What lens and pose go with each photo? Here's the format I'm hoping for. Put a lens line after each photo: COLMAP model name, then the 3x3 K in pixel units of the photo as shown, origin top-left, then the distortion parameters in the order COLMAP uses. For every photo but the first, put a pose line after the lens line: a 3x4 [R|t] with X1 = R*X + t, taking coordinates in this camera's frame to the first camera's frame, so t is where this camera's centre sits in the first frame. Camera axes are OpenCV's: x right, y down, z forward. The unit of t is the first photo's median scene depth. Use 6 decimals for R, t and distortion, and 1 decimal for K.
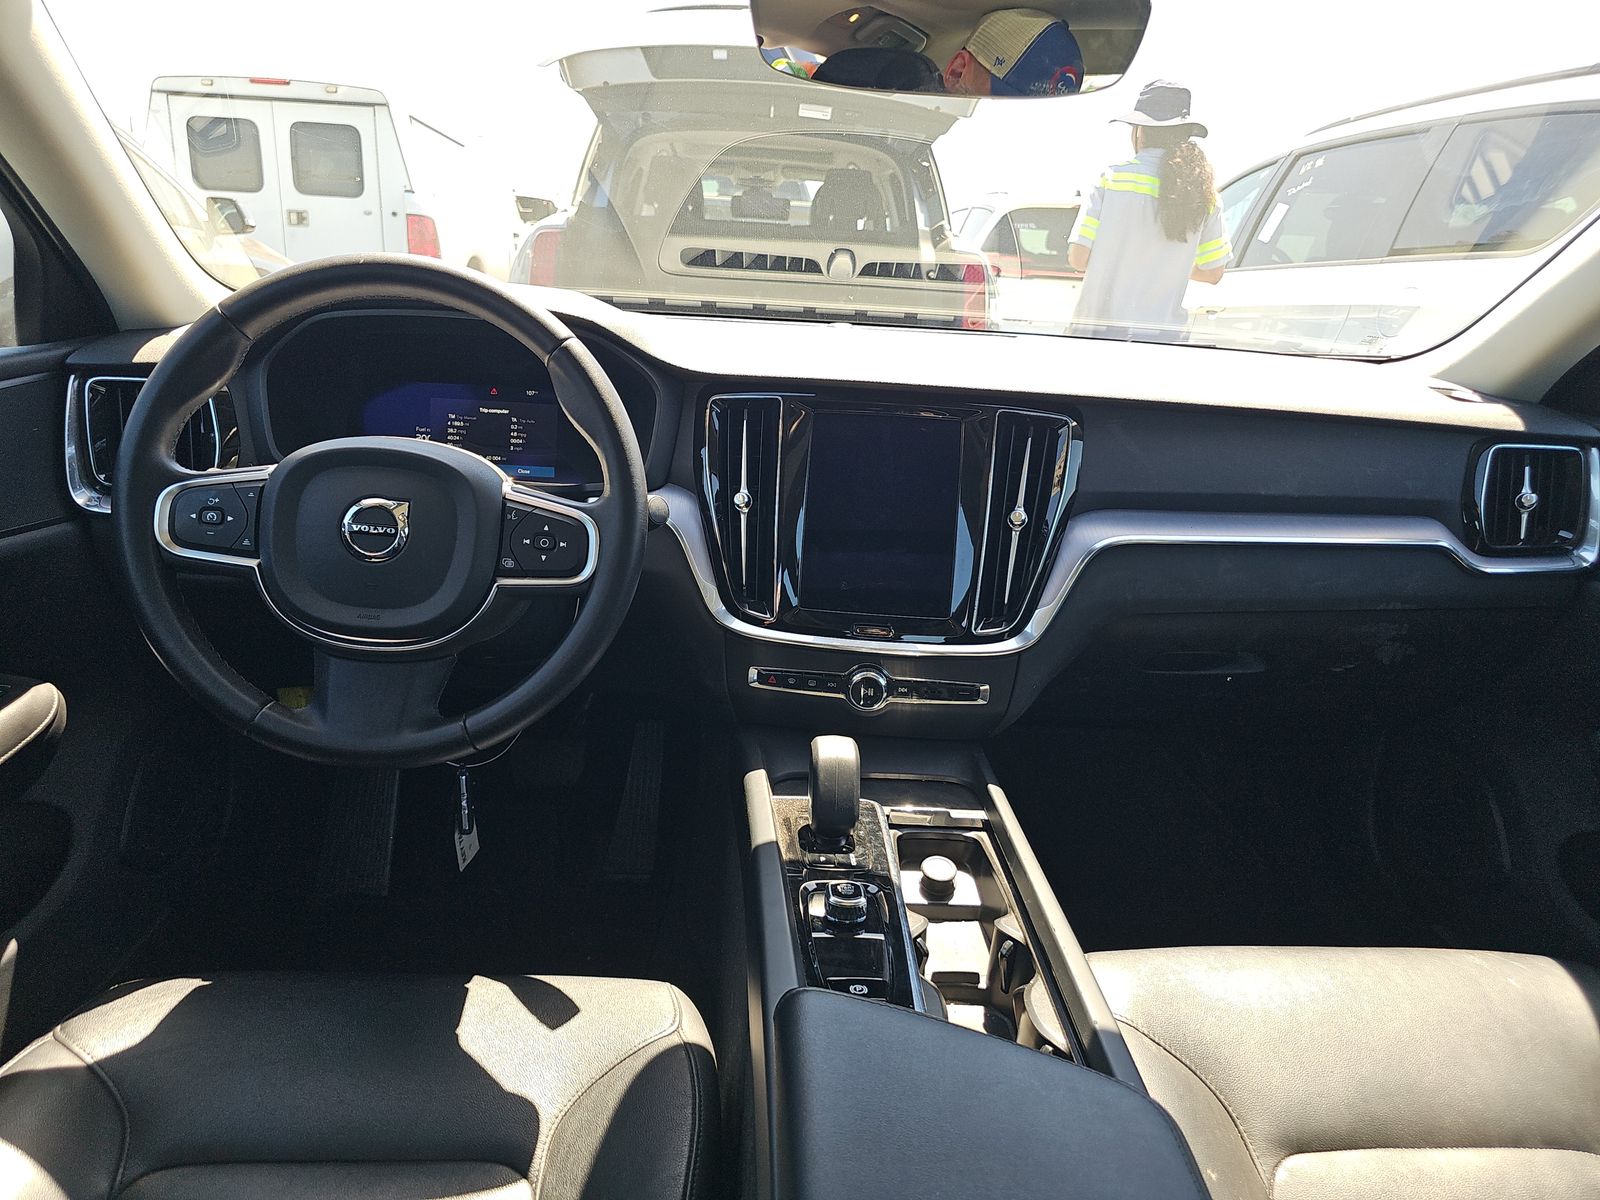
lens RADIAL K [[1076.3, 0, 800.7], [0, 1076.3, 599.8], [0, 0, 1]] dist [0.020280, -0.003084]
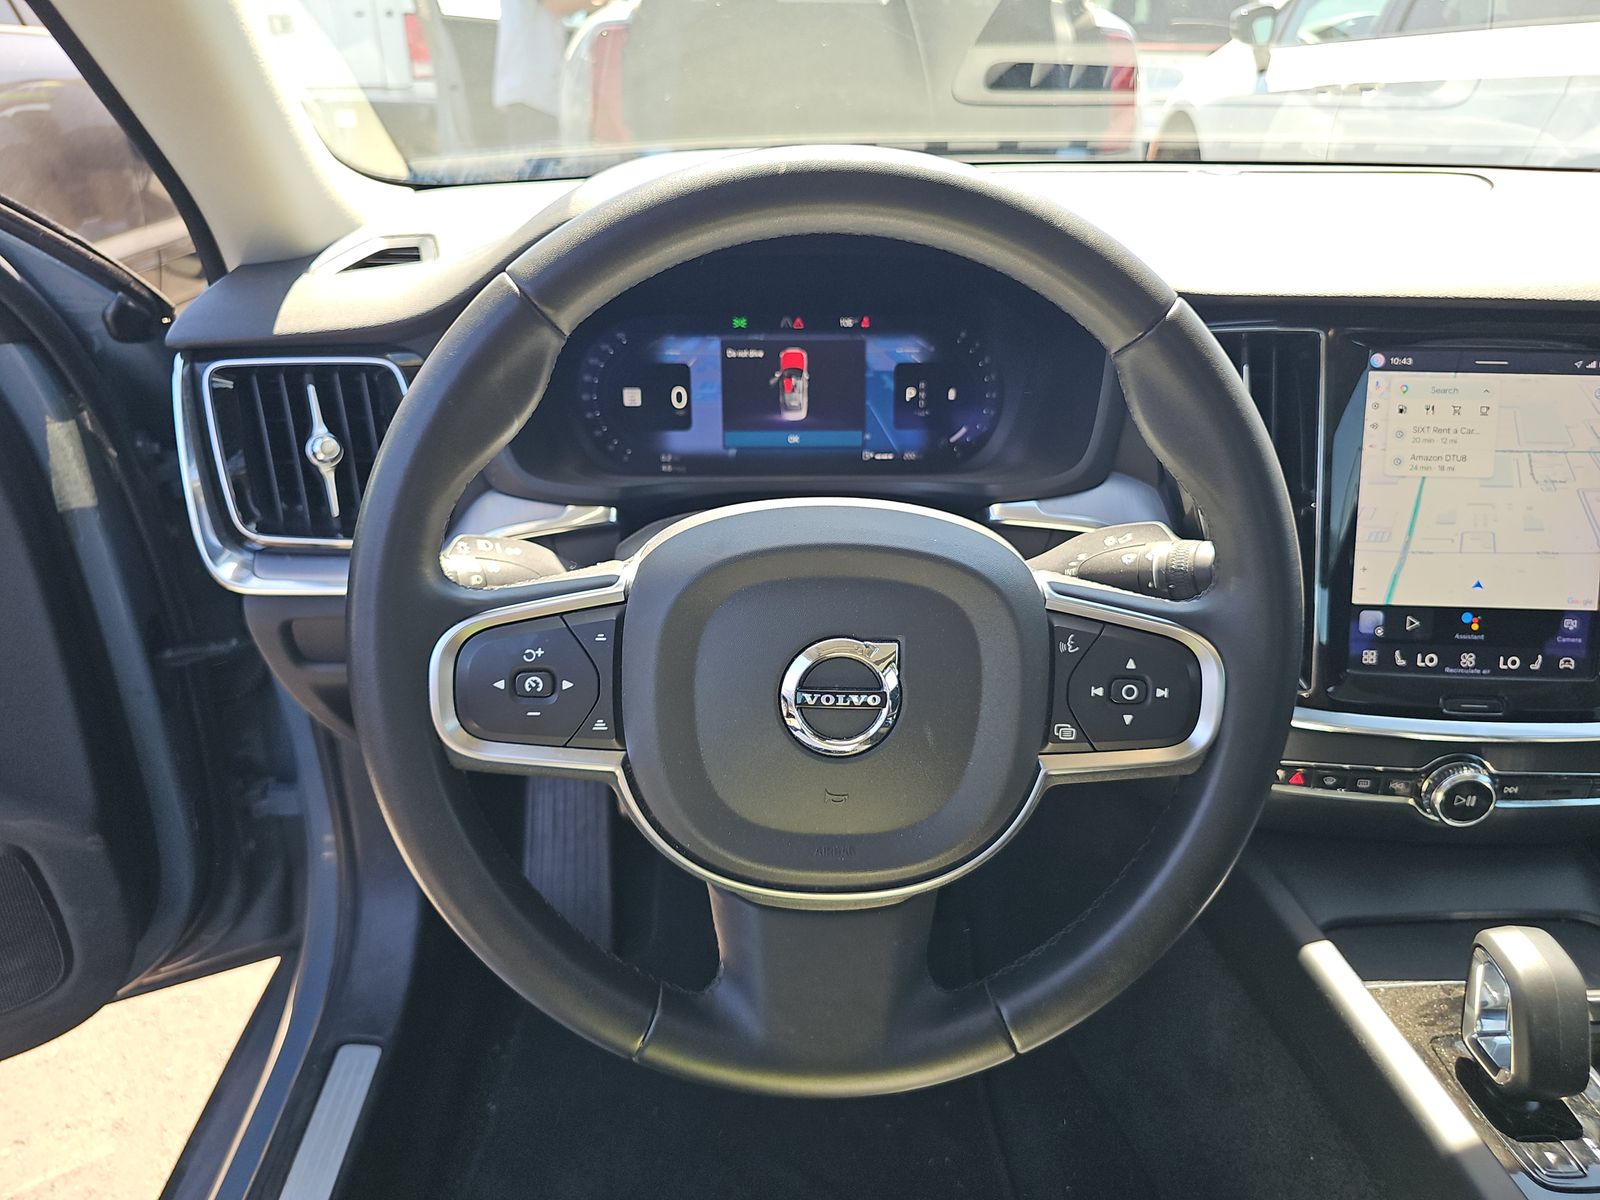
lens RADIAL K [[1076.3, 0, 800.1], [0, 1076.3, 599.0], [0, 0, 1]] dist [0.020280, -0.003084]
pose [[0.998824, -0.045184, -0.017588, -0.389318], [0.047529, 0.984135, 0.170939, -0.198393], [0.009585, -0.171574, 0.985125, 0.466626]]
